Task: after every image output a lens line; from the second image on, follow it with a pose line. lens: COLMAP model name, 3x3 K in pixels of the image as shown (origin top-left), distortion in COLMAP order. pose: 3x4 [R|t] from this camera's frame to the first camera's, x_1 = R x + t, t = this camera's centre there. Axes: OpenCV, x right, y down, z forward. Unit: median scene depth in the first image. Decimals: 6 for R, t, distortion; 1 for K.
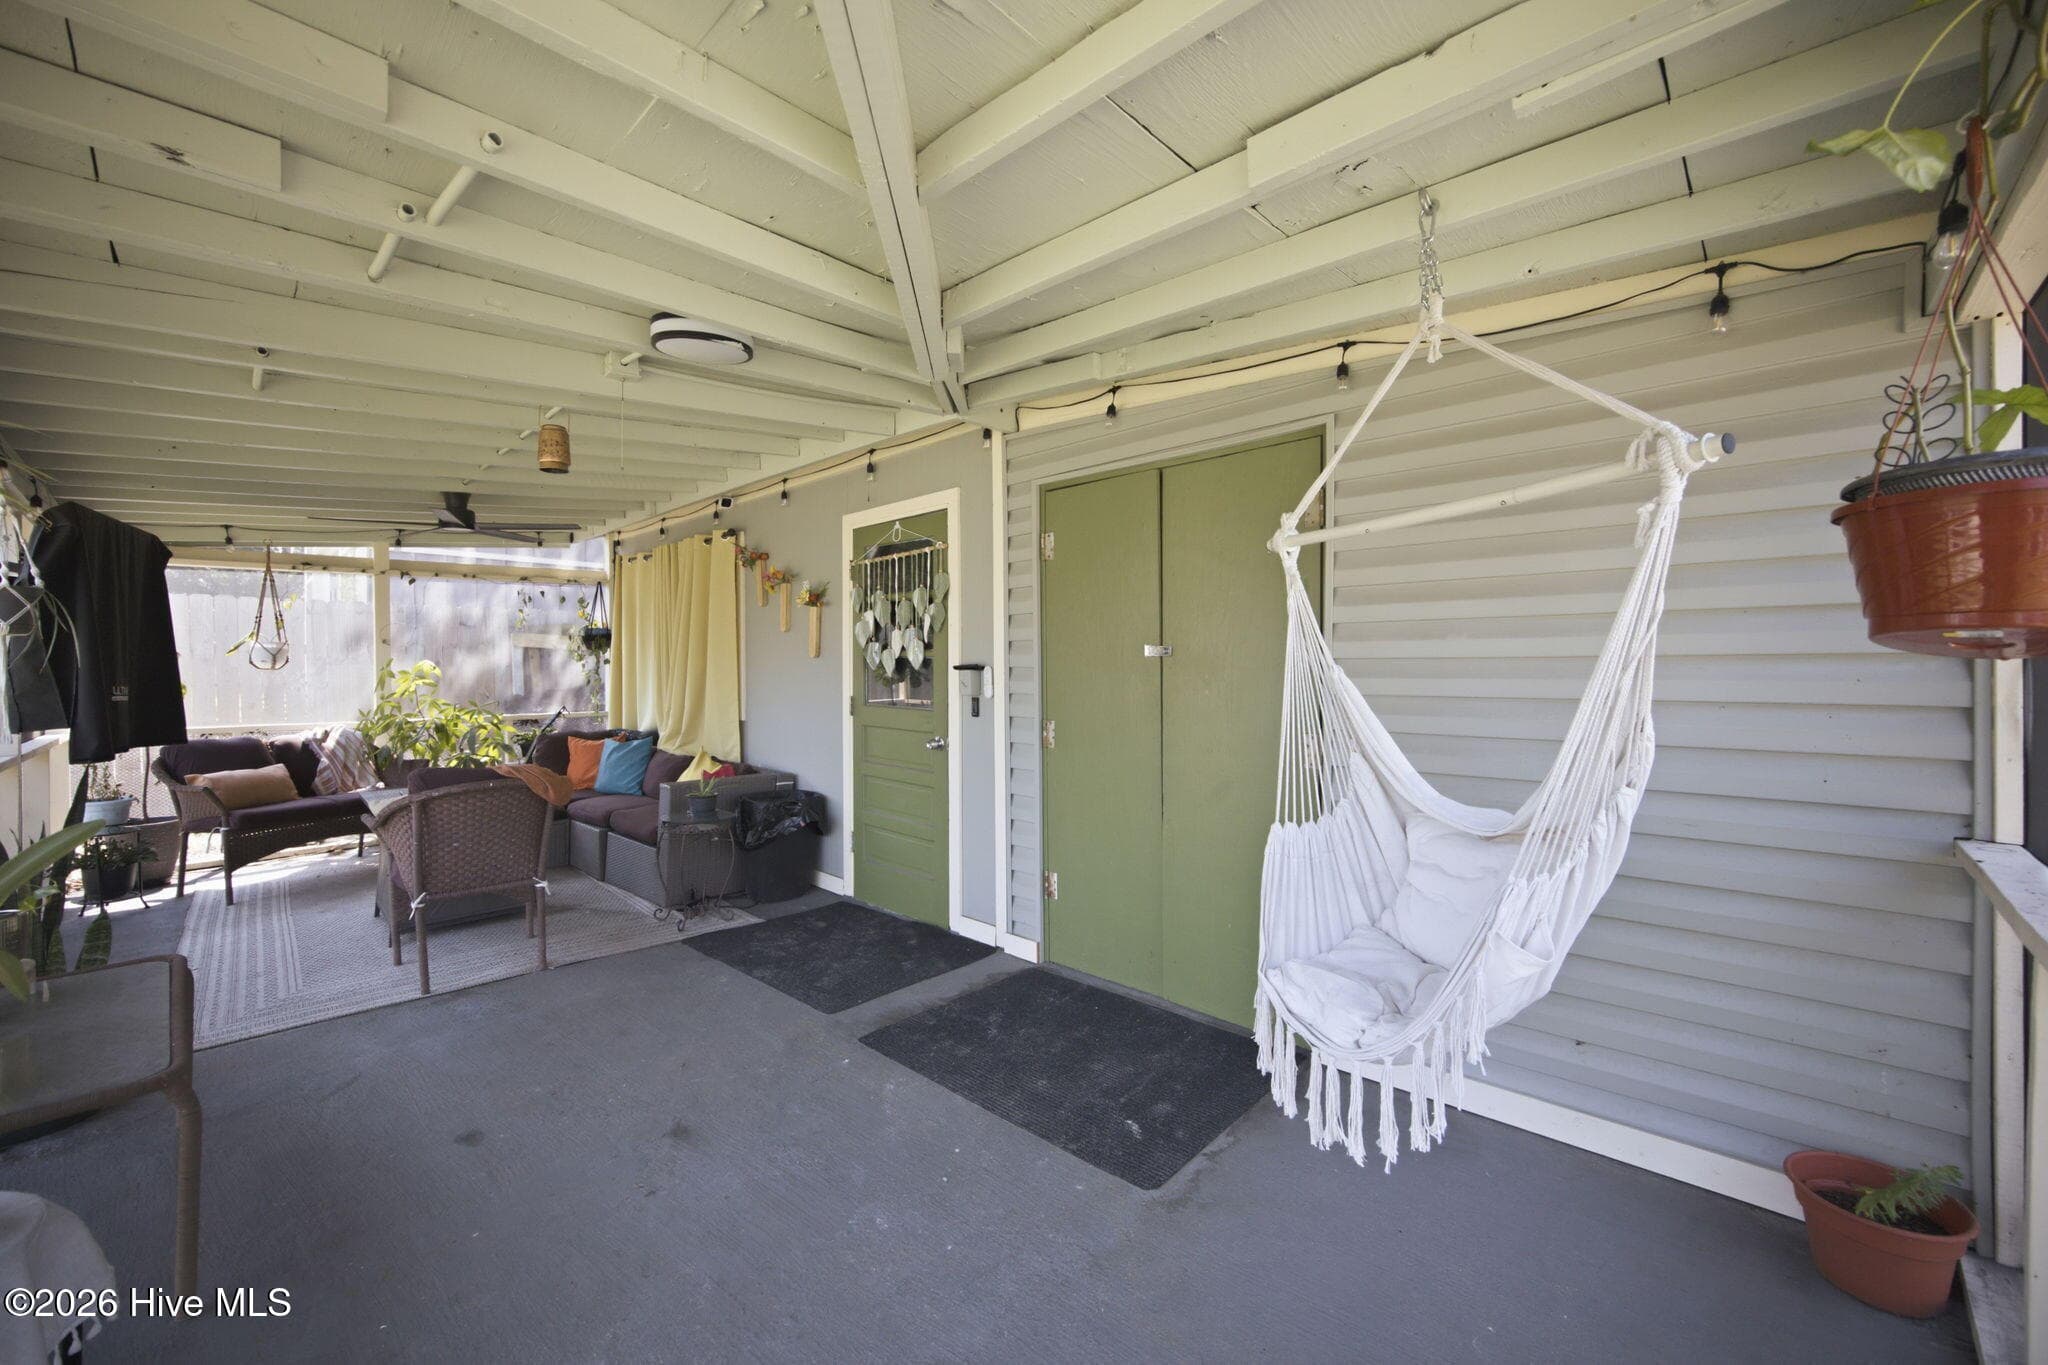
lens RADIAL K [[1077.4, 0, 1008.5], [0, 1077.4, 671.0], [0, 0, 1]] dist [-0.000733, 0.000441]
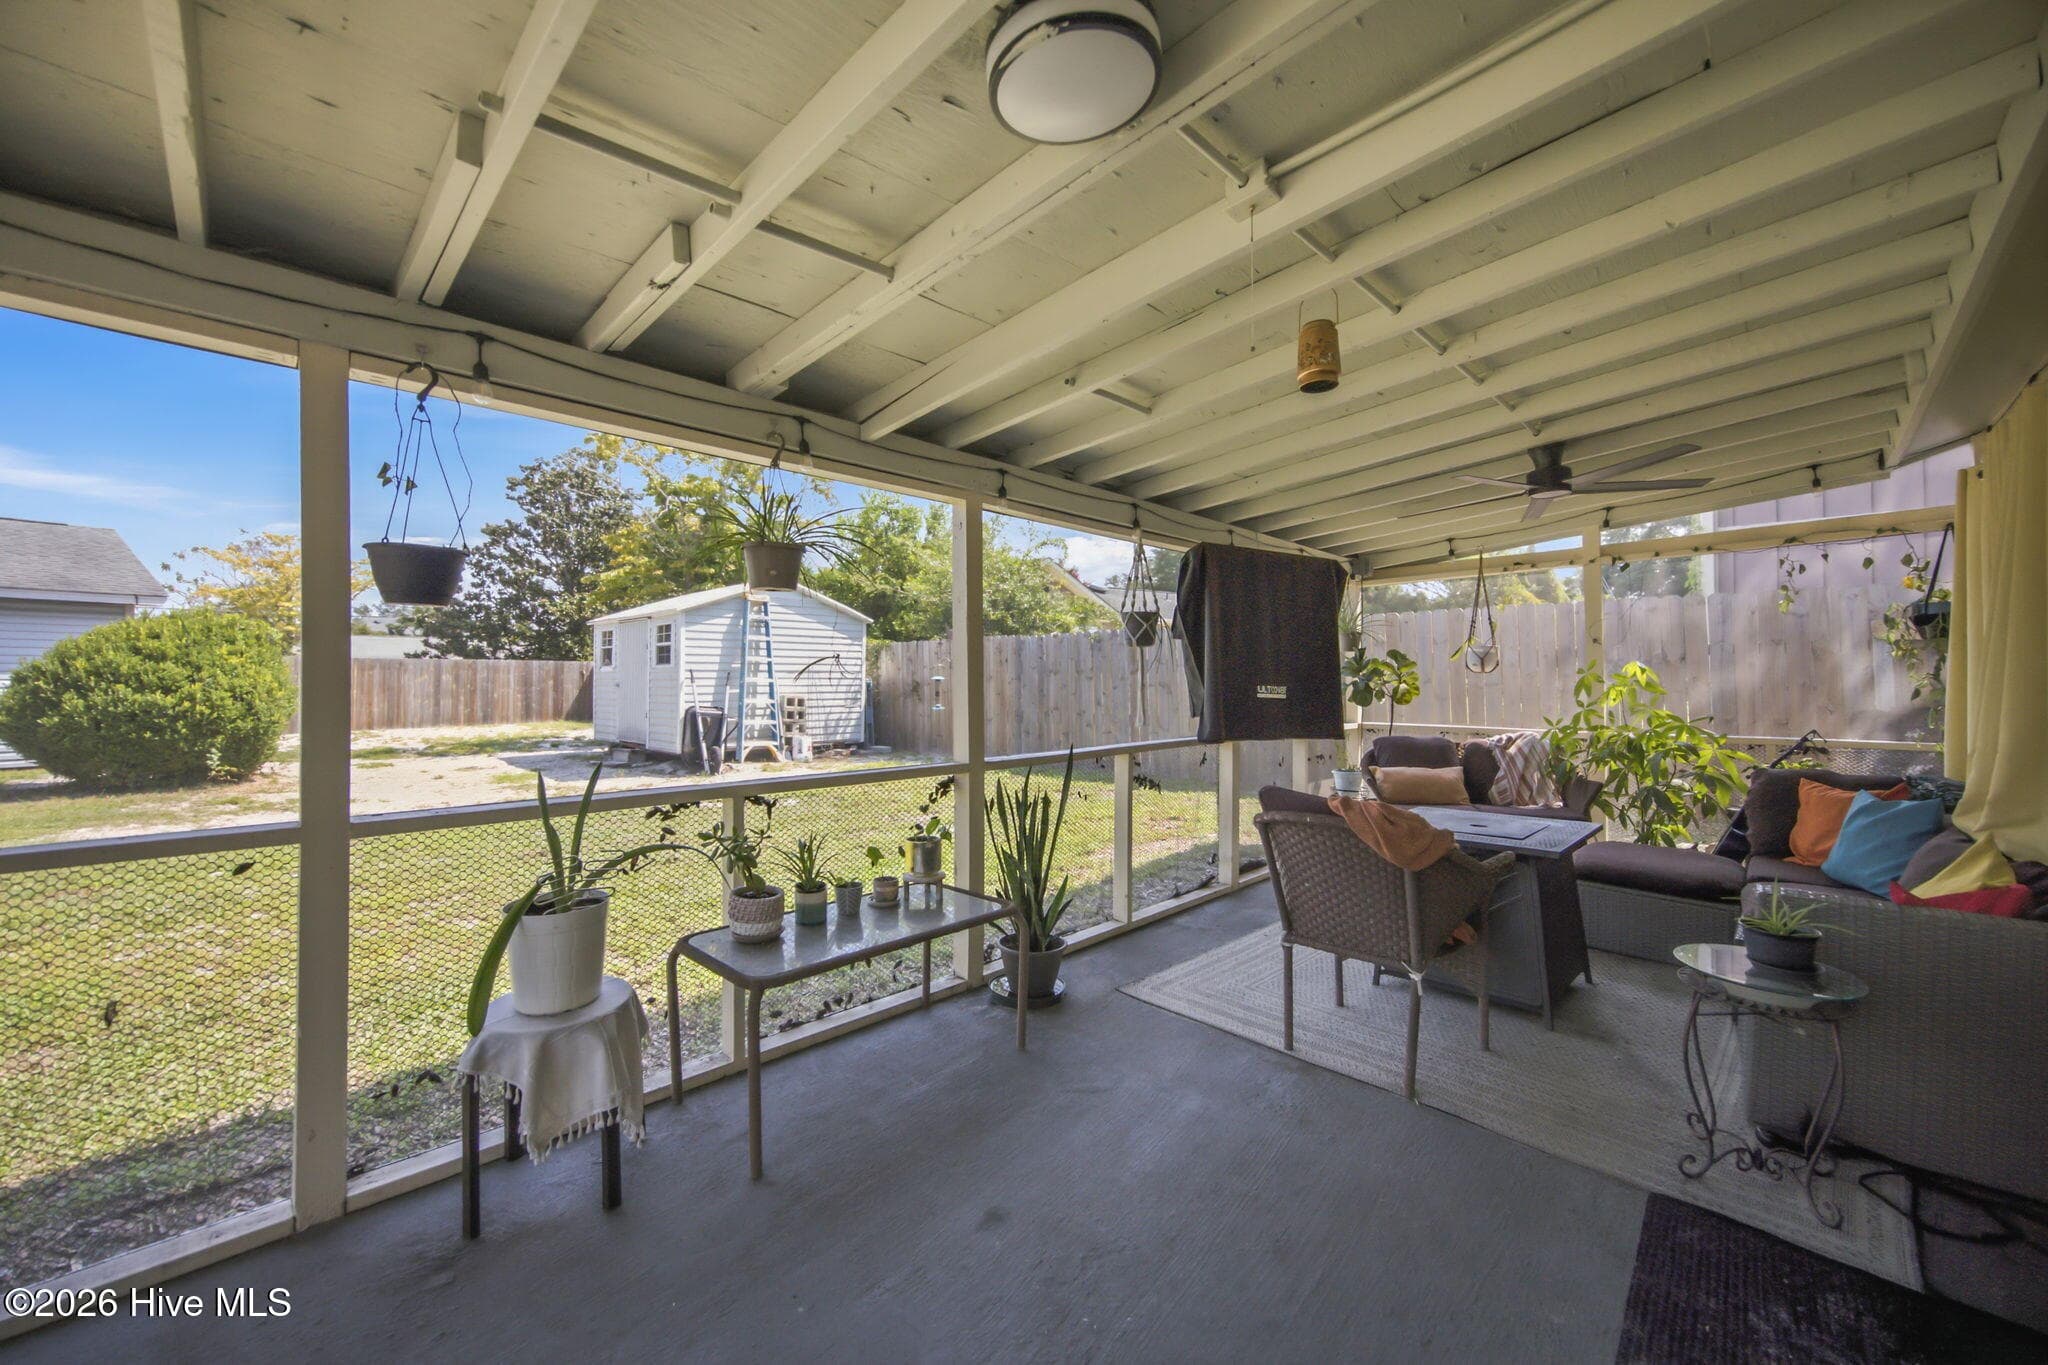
lens RADIAL K [[805.4, 0, 1056.1], [0, 805.4, 667.7], [0, 0, 1]] dist [0.000507, 0.000236]
pose [[0.002161, -0.006460, -0.999977, 0.073313], [0.000127, 0.999979, -0.006460, -0.001346], [0.999998, -0.000113, 0.002162, 0.599048]]
